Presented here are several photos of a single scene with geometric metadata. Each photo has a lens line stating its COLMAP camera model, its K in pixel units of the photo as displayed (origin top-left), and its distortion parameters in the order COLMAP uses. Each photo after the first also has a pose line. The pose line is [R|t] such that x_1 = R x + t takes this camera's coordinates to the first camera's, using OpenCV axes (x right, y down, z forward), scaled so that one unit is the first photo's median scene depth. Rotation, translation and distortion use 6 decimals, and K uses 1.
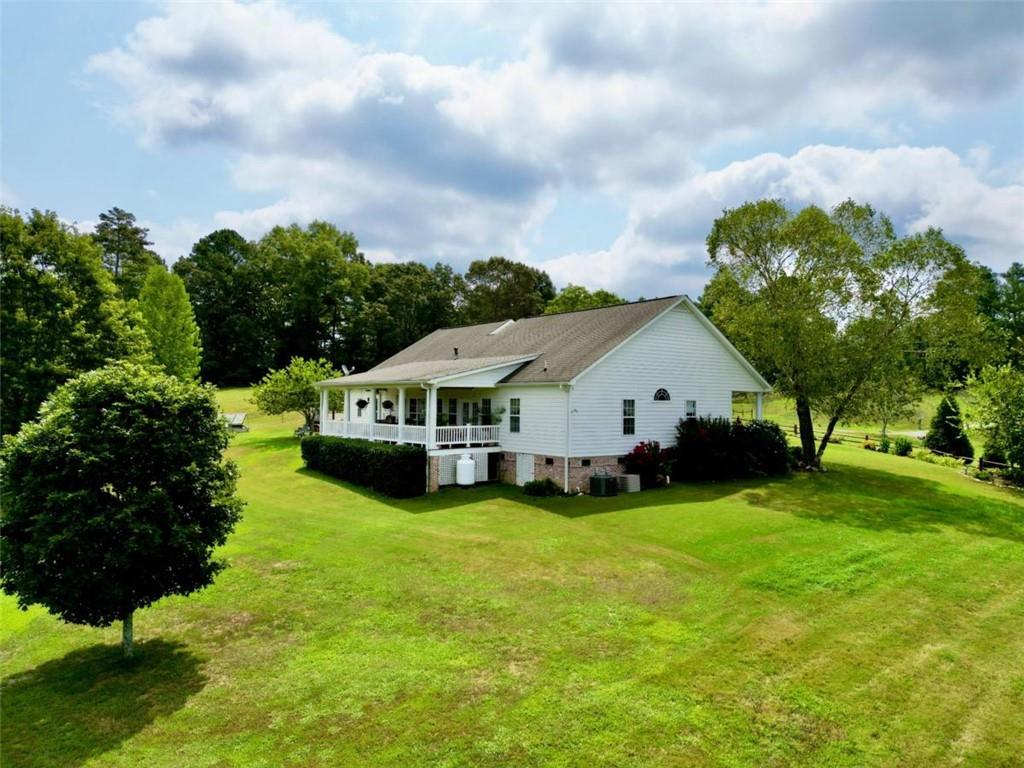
lens RADIAL K [[720.7, 0, 512.0], [0, 720.7, 384.0], [0, 0, 1]] dist [0.037809, -0.038782]
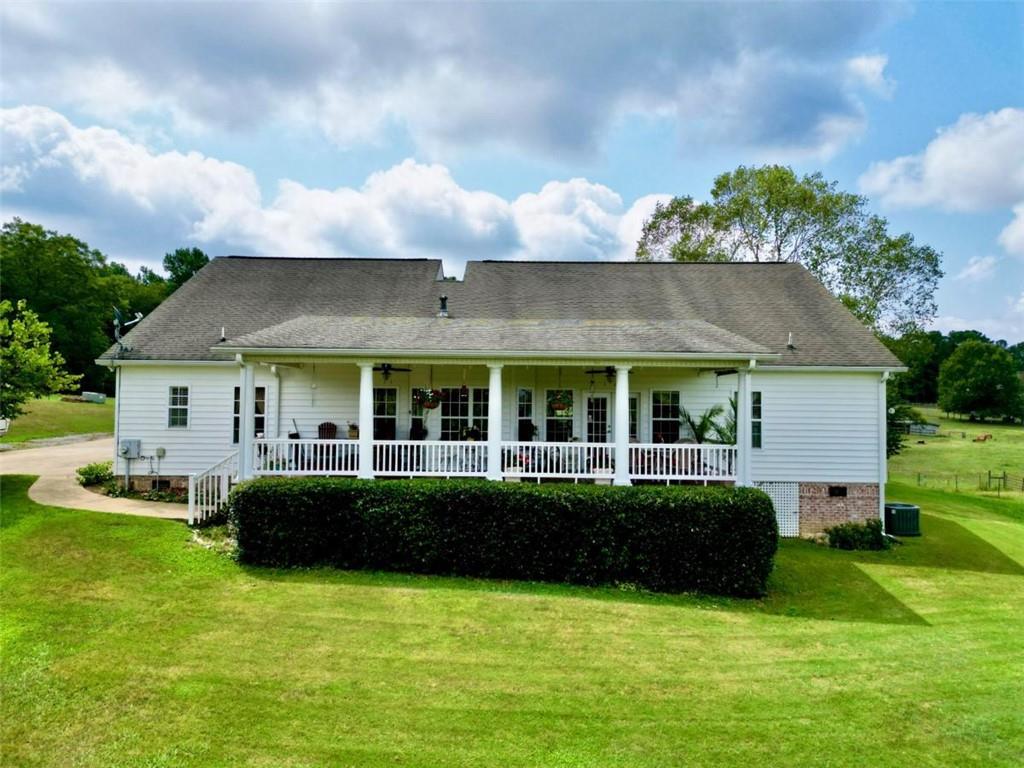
lens RADIAL K [[720.7, 0, 512.0], [0, 720.7, 384.0], [0, 0, 1]] dist [0.037809, -0.038782]
pose [[0.672697, 0.008013, 0.739874, -0.501057], [-0.025402, 0.999602, 0.012269, 0.009976], [-0.739482, -0.027048, 0.672633, 0.642026]]
